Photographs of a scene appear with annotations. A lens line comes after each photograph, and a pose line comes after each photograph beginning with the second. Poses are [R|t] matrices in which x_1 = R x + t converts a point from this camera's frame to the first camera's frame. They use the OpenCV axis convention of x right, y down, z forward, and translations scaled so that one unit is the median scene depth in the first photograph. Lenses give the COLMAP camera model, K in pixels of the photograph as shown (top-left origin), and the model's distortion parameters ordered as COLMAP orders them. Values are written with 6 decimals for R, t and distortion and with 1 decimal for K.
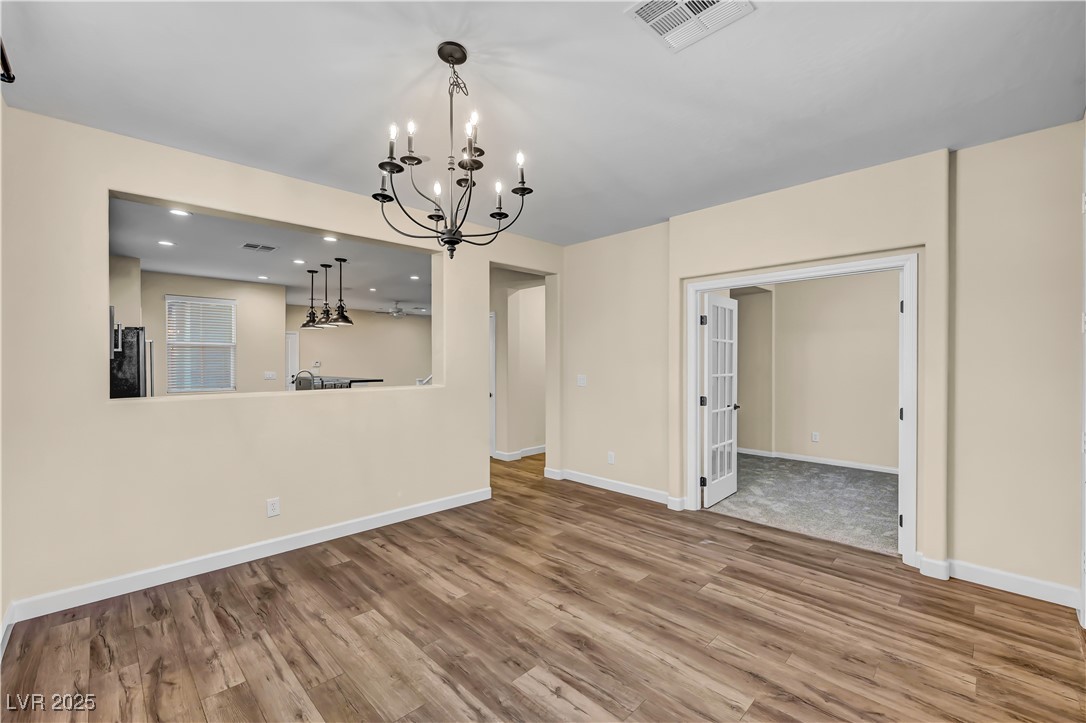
lens RADIAL K [[447.6, 0, 547.6], [0, 447.6, 364.4], [0, 0, 1]] dist [-0.000112, 0.000863]
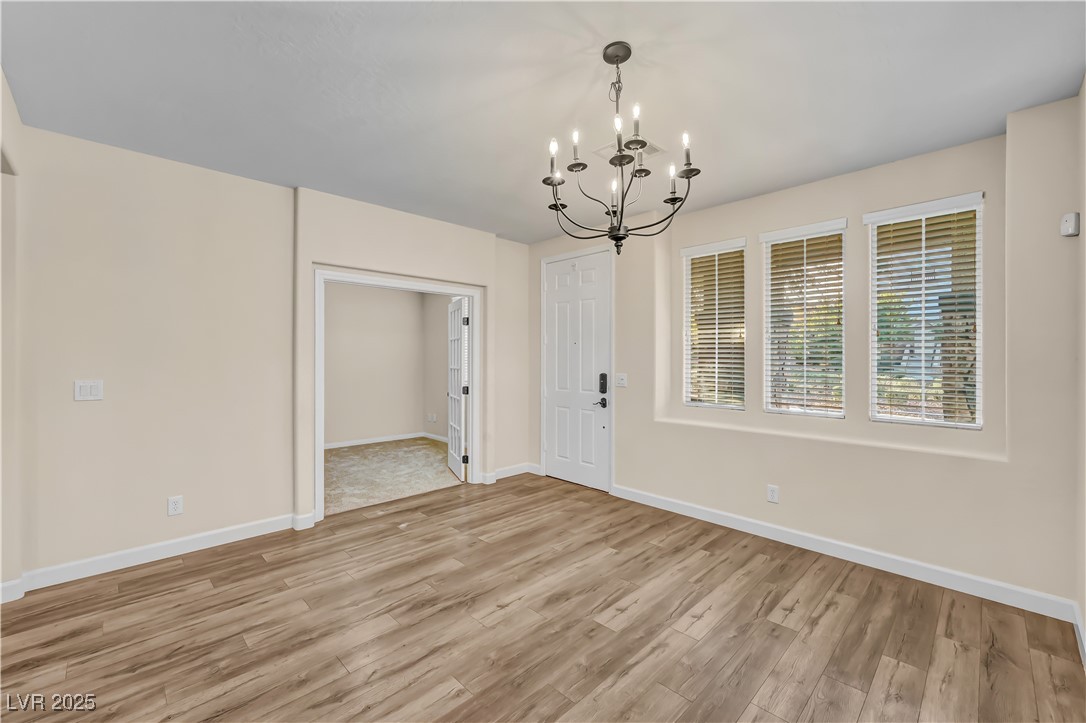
lens RADIAL K [[447.6, 0, 537.3], [0, 447.6, 356.0], [0, 0, 1]] dist [-0.000112, 0.000863]
pose [[0.018005, 0.005732, 0.999821, -0.859262], [0.004407, 0.999973, -0.005813, 0.001453], [-0.999828, 0.004511, 0.017979, 0.815402]]
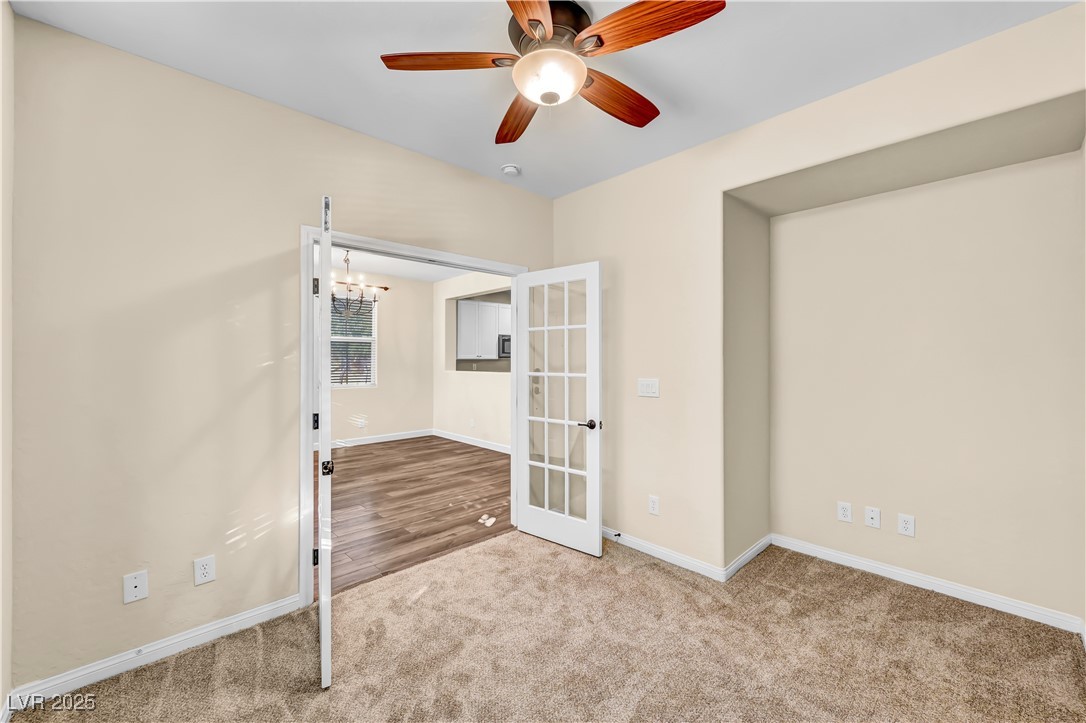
lens RADIAL K [[436.1, 0, 550.1], [0, 436.1, 361.0], [0, 0, 1]] dist [0.003014, -0.000226]
pose [[0.000394, 0.009554, -0.999954, 1.797228], [-0.003366, 0.999949, 0.009553, -0.013087], [0.999994, 0.003362, 0.000426, 1.608546]]
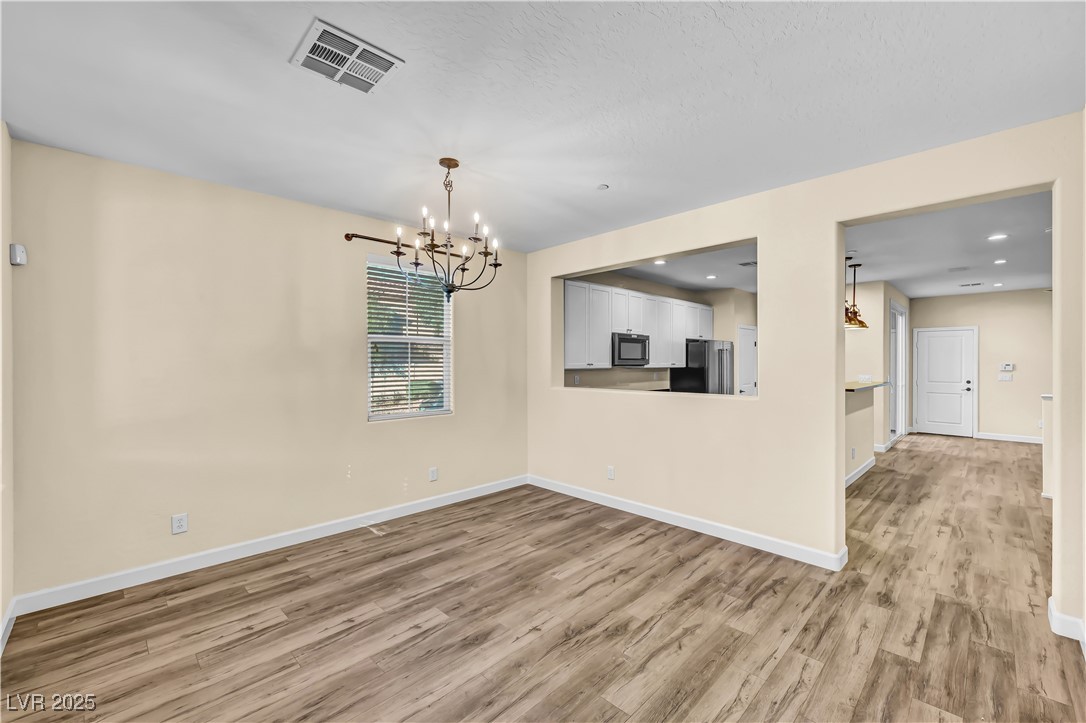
lens RADIAL K [[447.6, 0, 549.7], [0, 447.6, 363.0], [0, 0, 1]] dist [-0.000112, 0.000863]
pose [[0.017821, 0.004349, -0.999832, 0.890302], [-0.002346, 0.999988, 0.004308, -0.028930], [0.999838, 0.002269, 0.017831, 0.913975]]
